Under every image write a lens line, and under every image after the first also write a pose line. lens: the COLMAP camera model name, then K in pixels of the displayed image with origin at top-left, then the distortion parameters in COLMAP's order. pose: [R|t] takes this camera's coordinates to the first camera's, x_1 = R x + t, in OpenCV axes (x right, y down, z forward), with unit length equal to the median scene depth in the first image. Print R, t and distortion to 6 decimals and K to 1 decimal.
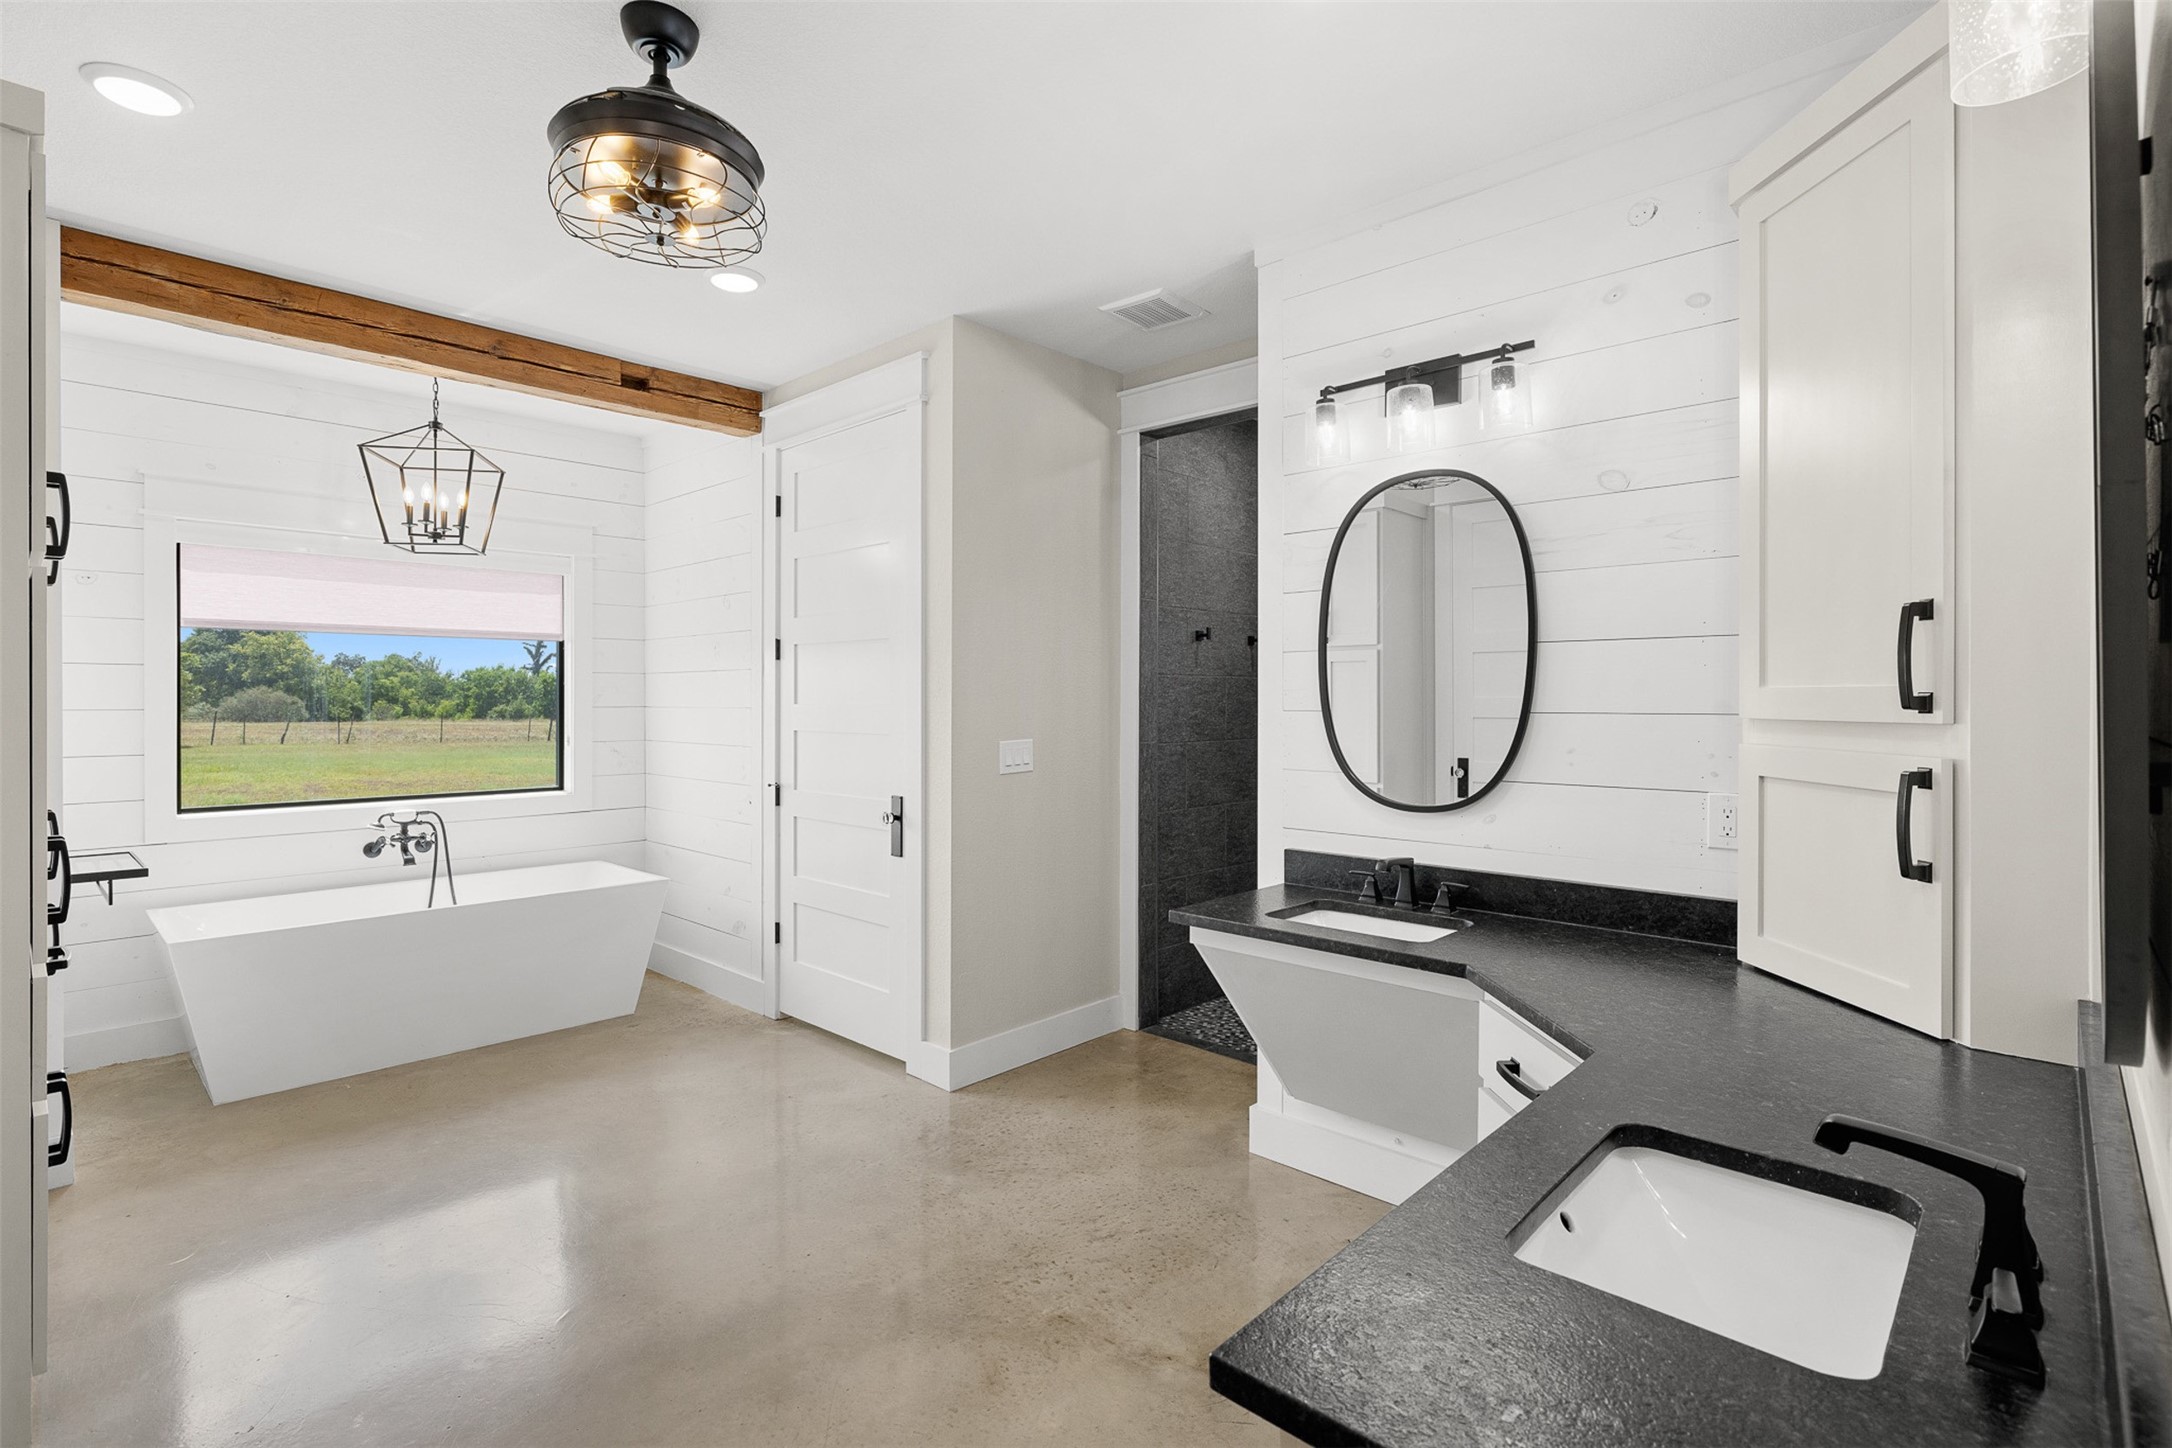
lens RADIAL K [[1025.2, 0, 1082.9], [0, 1025.2, 696.2], [0, 0, 1]] dist [-0.001009, -0.000029]
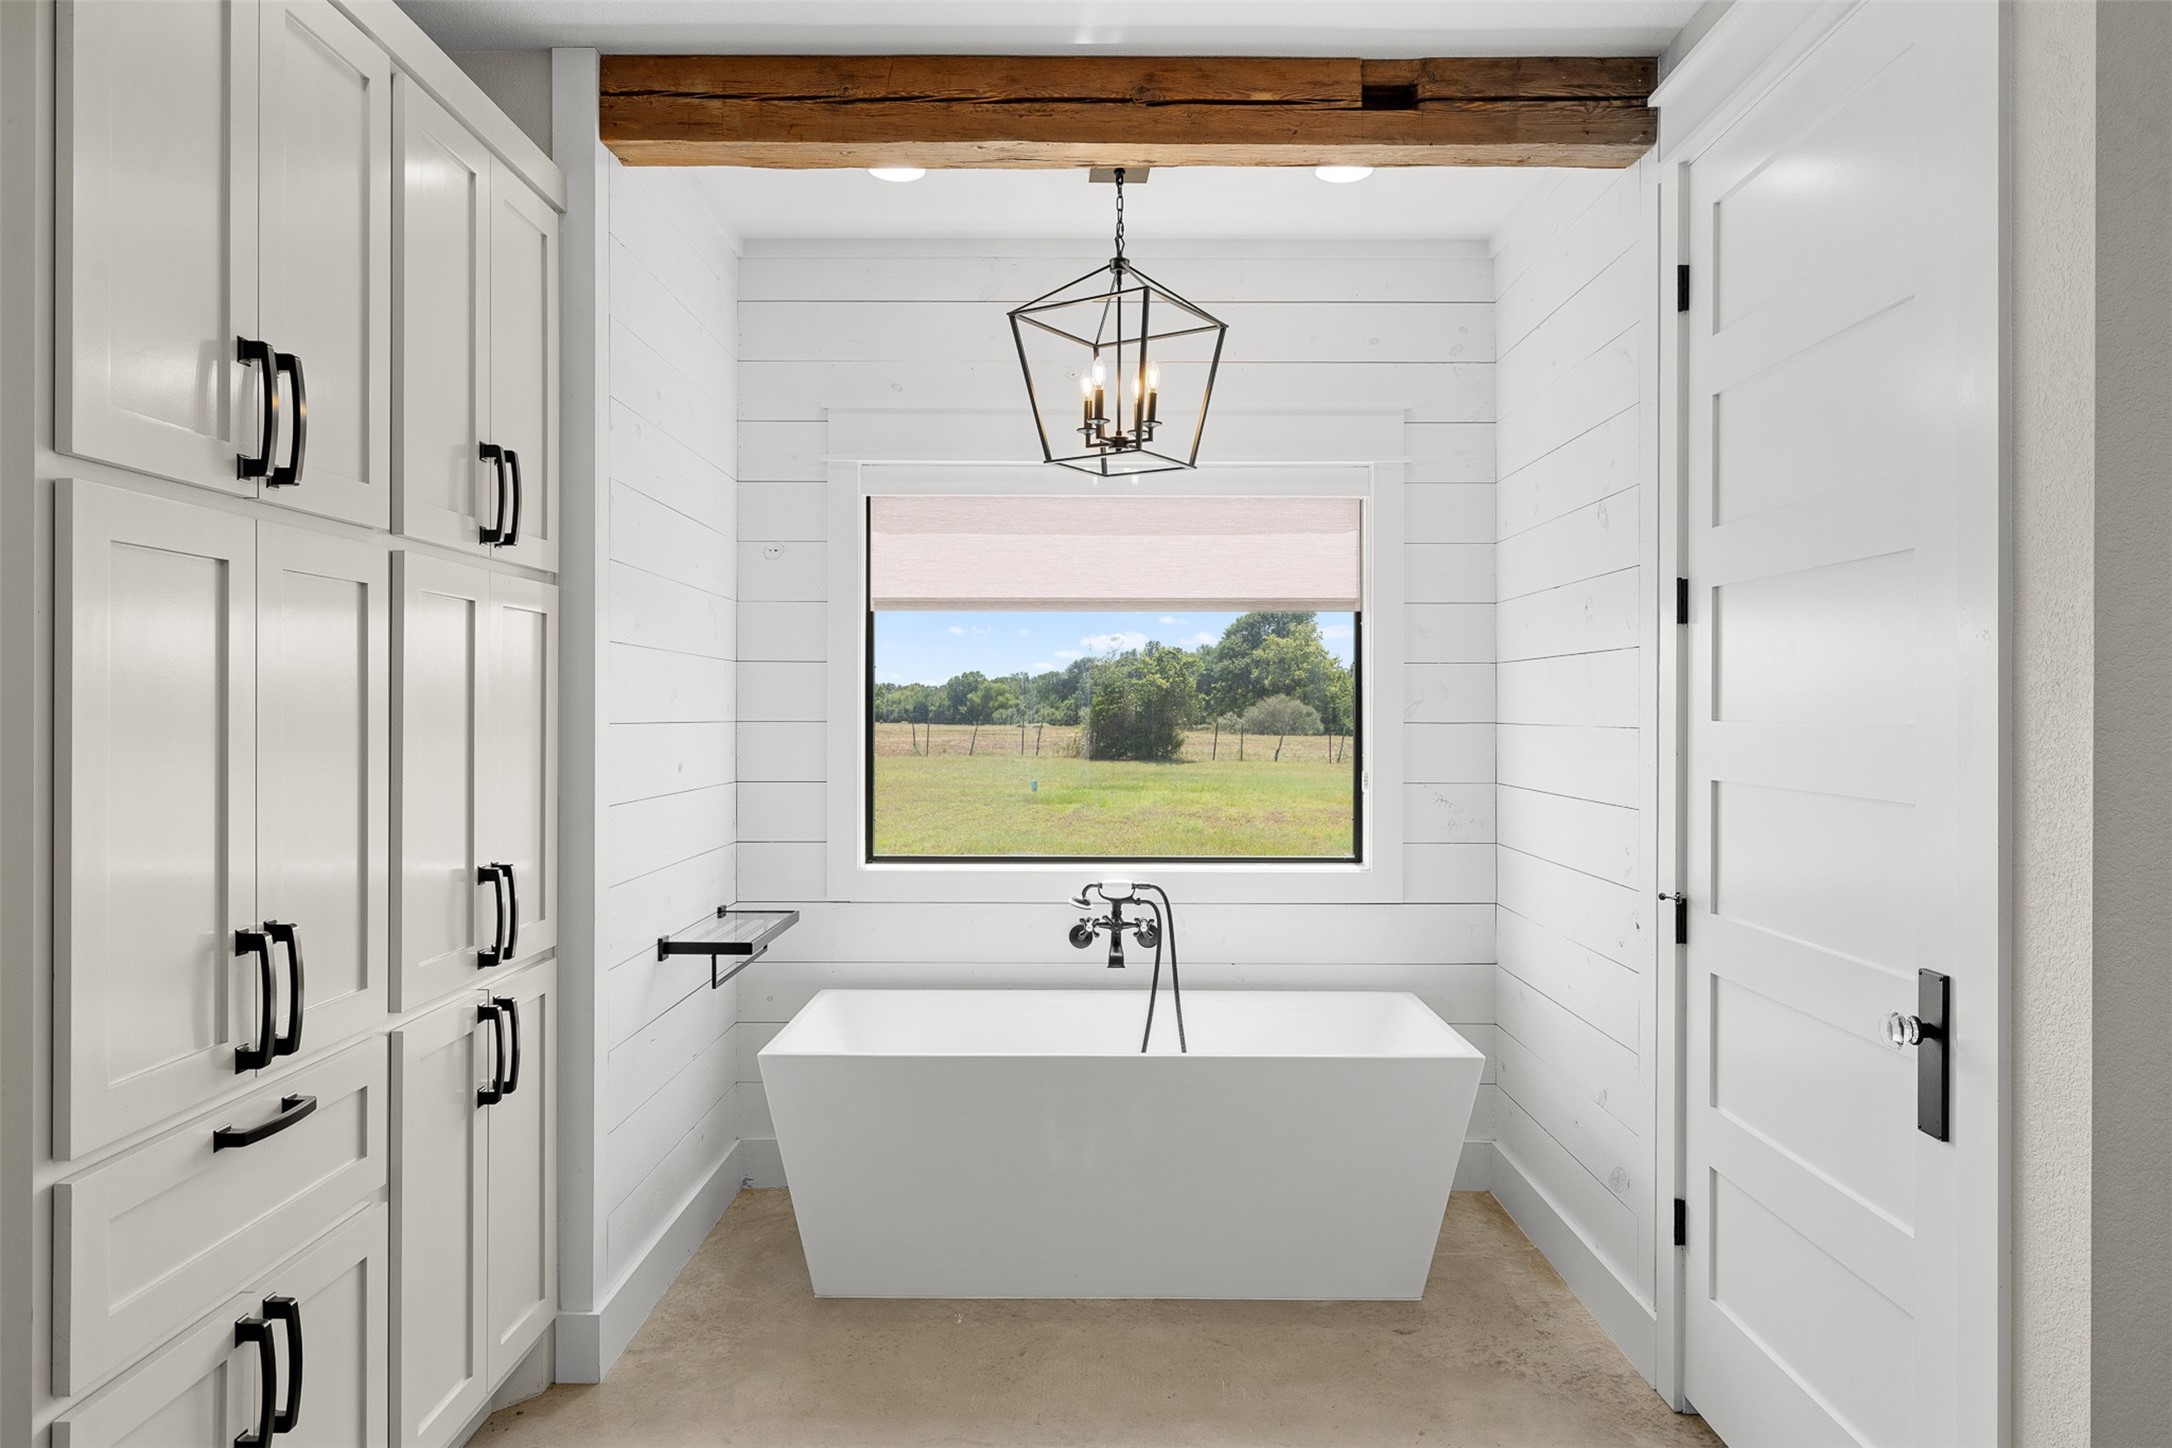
lens RADIAL K [[1451.8, 0, 1089.9], [0, 1451.8, 703.0], [0, 0, 1]] dist [0.003001, -0.003158]
pose [[0.684903, -0.000841, -0.728634, -0.006464], [-0.000835, 0.999998, -0.001939, 0.001400], [0.728634, 0.001936, 0.684901, 0.362598]]
